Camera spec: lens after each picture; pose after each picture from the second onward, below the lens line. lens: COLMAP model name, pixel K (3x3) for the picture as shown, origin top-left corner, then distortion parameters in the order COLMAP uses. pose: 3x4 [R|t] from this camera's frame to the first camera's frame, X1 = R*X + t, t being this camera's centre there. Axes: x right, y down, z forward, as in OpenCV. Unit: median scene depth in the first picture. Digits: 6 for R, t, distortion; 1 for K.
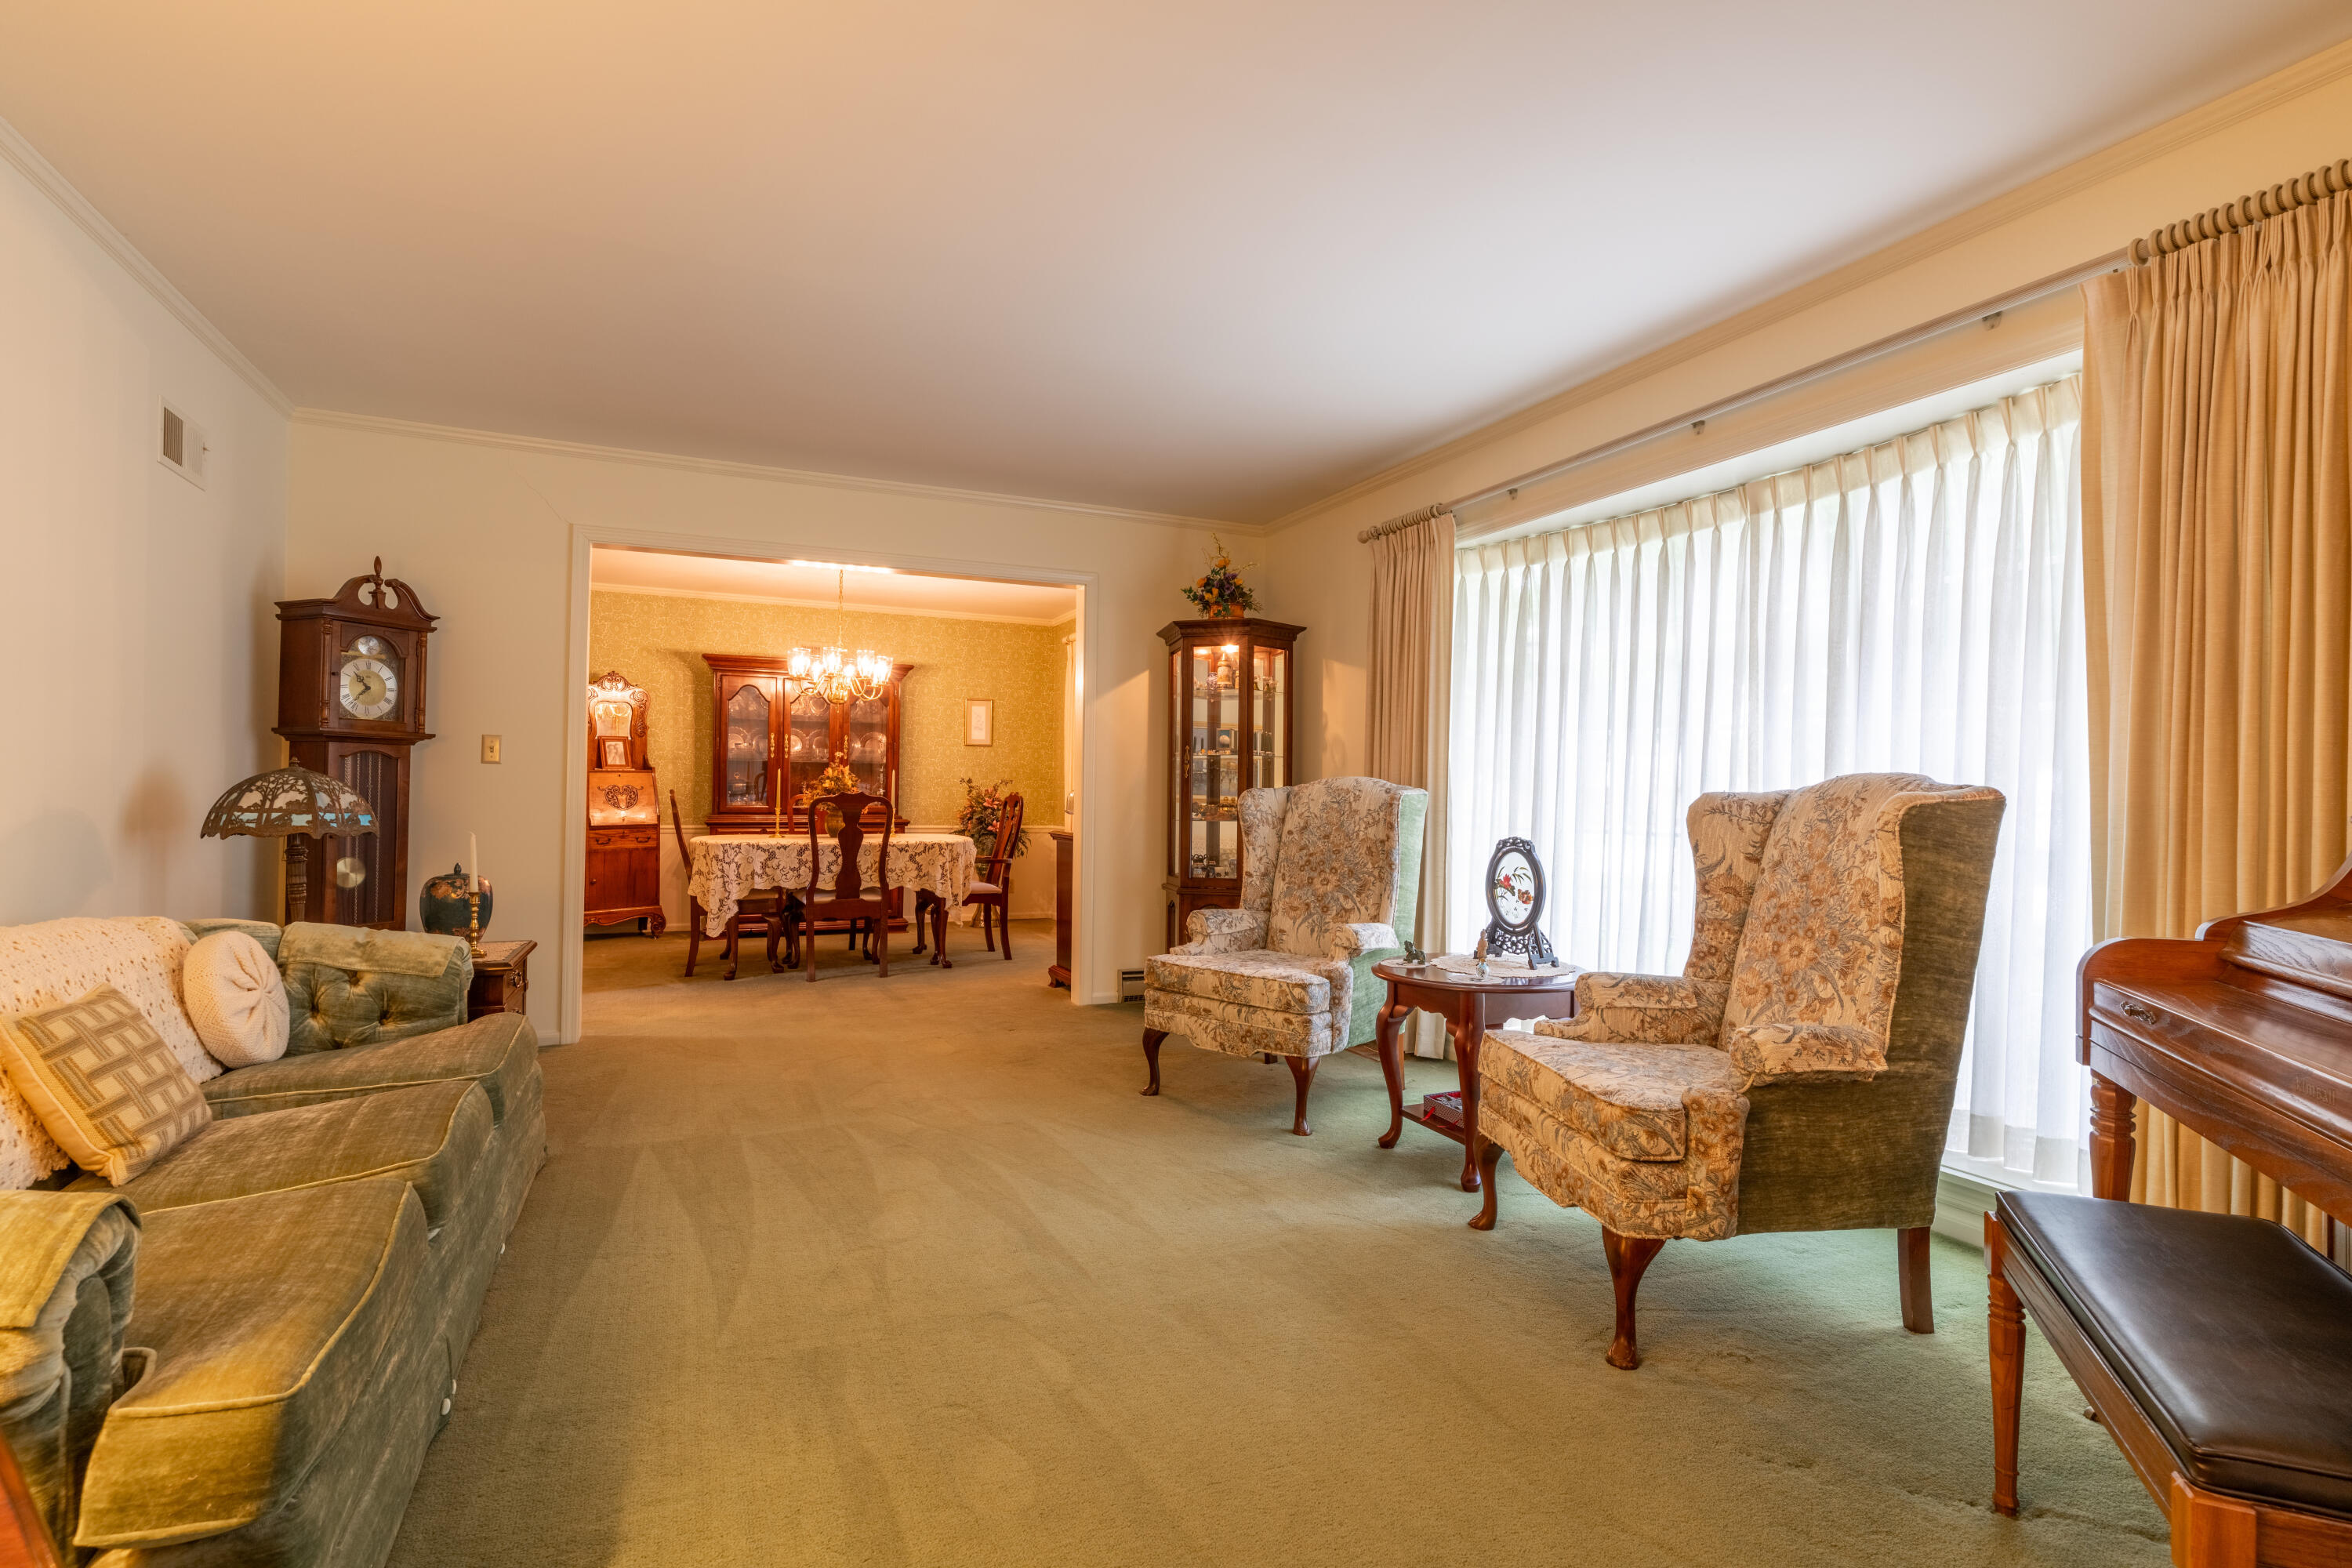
lens RADIAL K [[1135.6, 0, 1186.9], [0, 1135.6, 791.8], [0, 0, 1]] dist [0.003594, -0.000895]
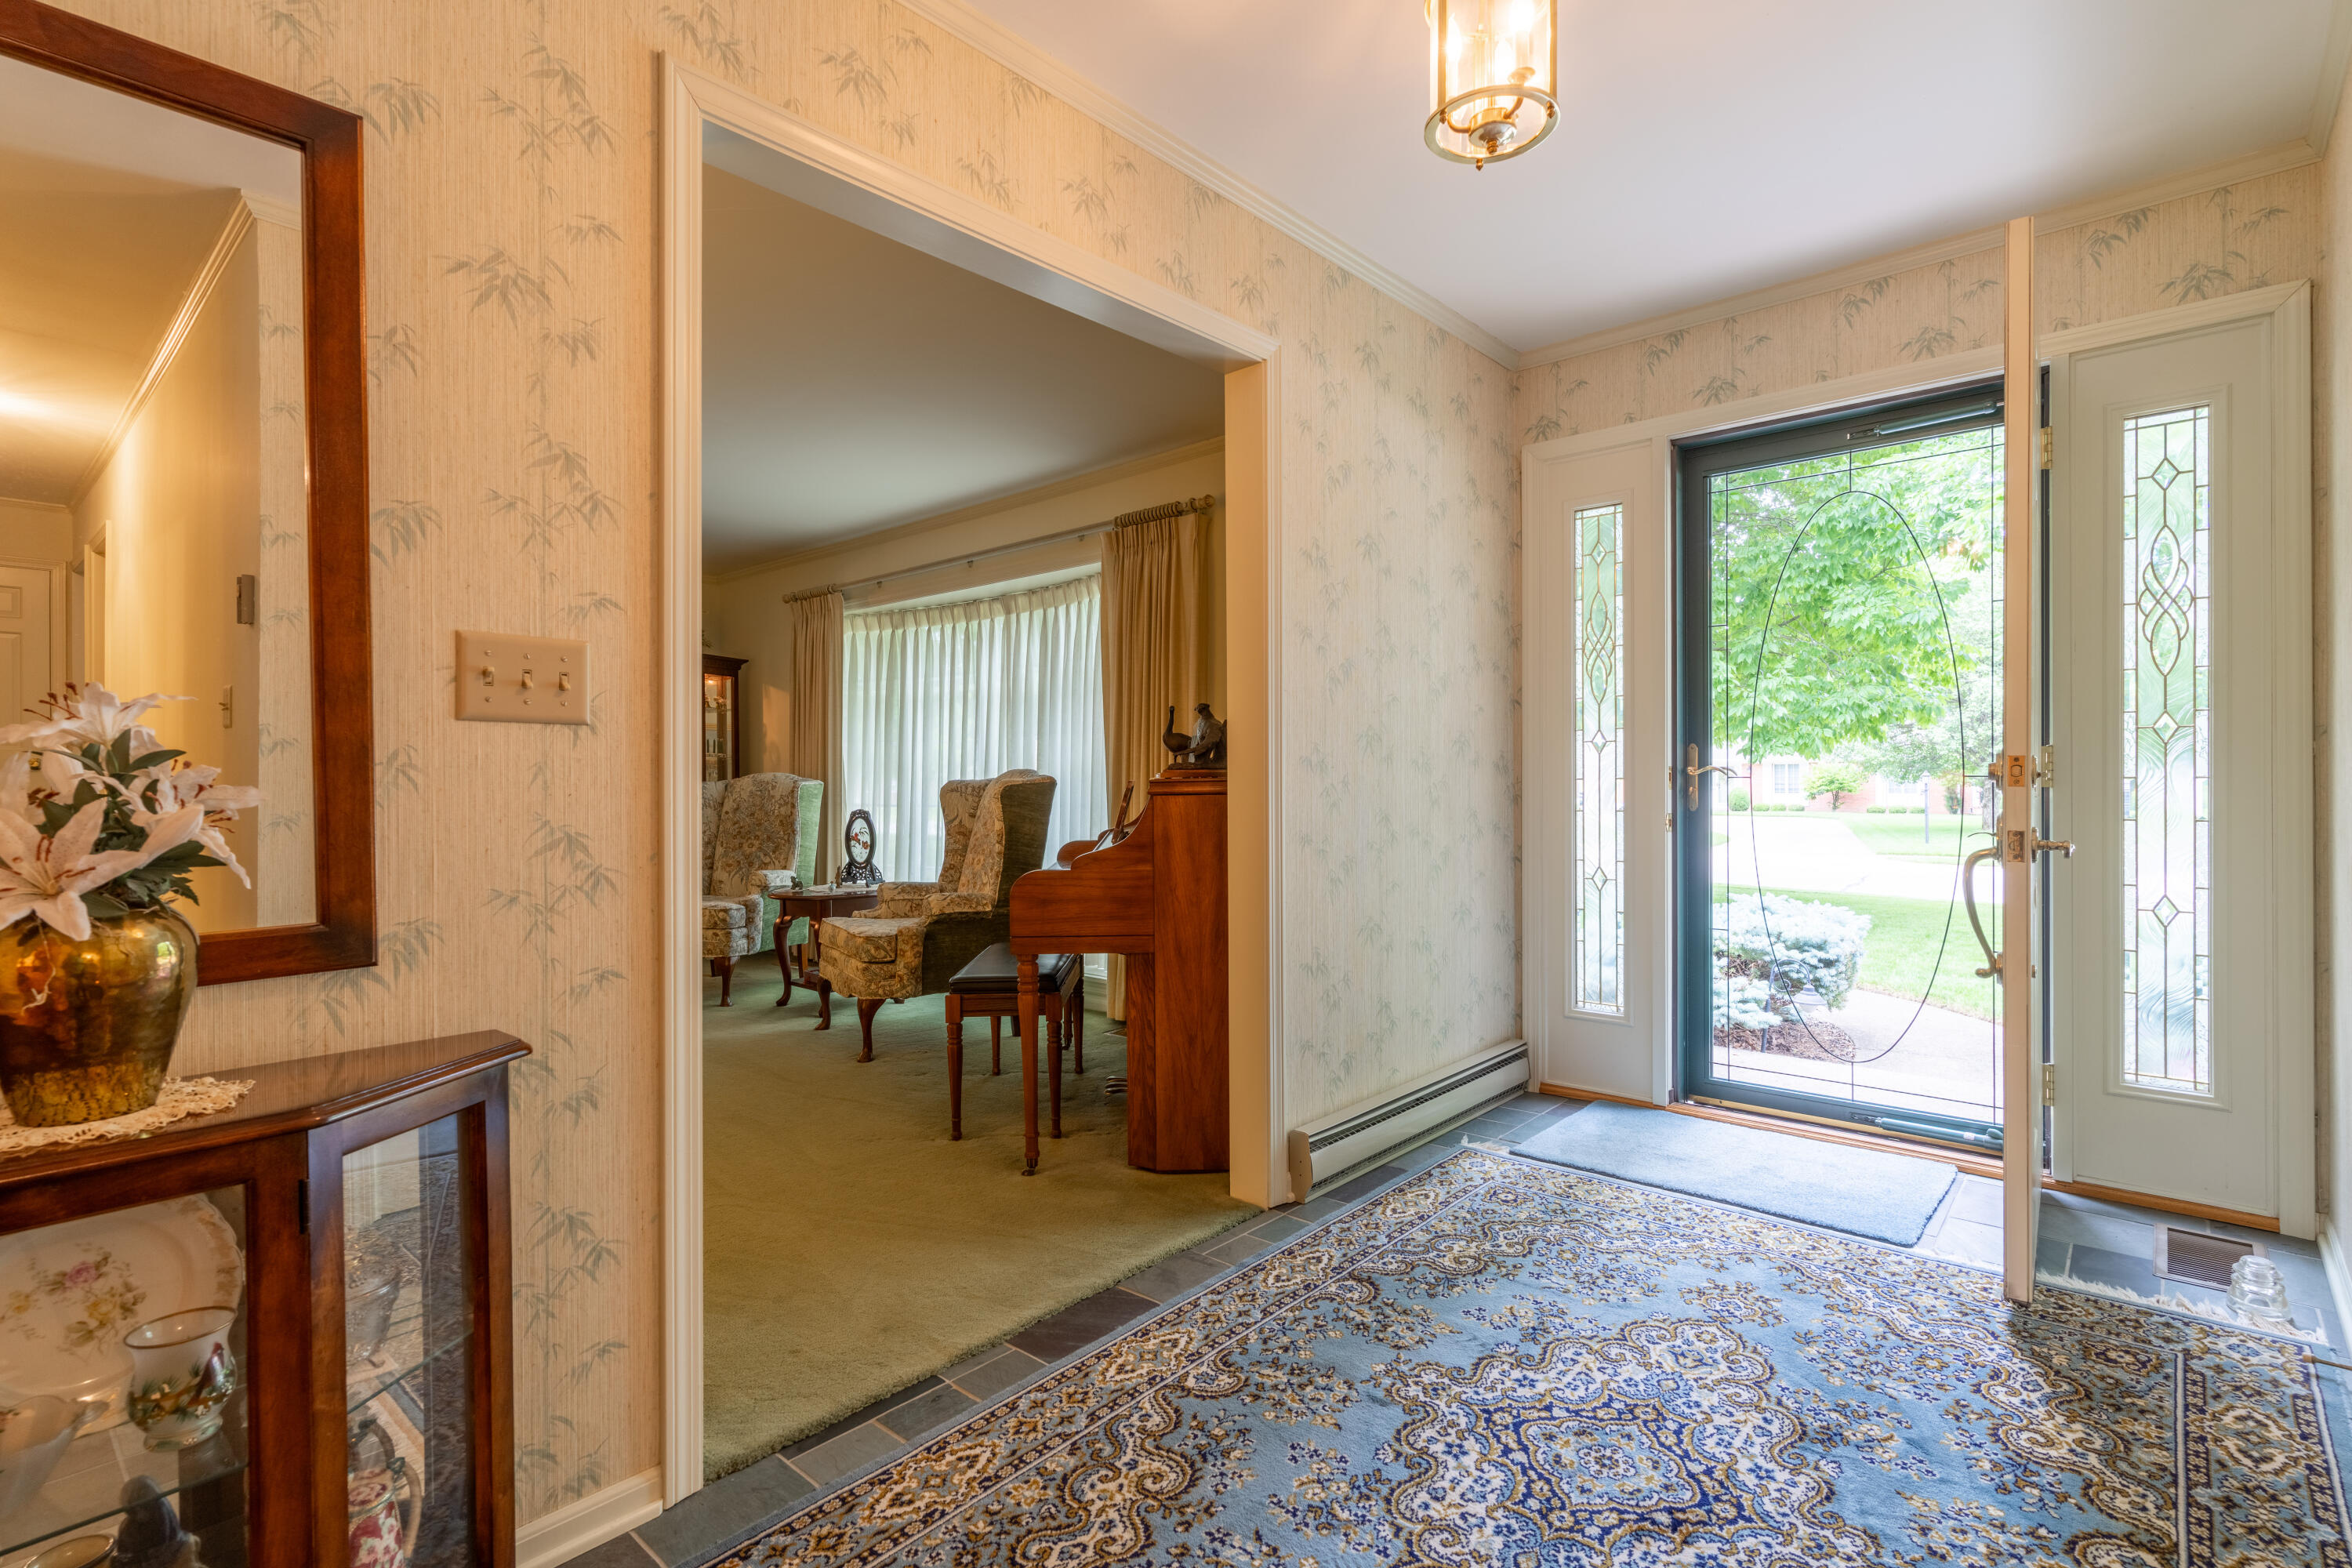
lens RADIAL K [[1135.6, 0, 1186.7], [0, 1135.6, 778.2], [0, 0, 1]] dist [0.003594, -0.000895]
pose [[0.917284, -0.018990, 0.397781, 0.066321], [0.019146, 0.999810, 0.003580, -0.001611], [-0.397774, 0.004332, 0.917473, -0.654614]]
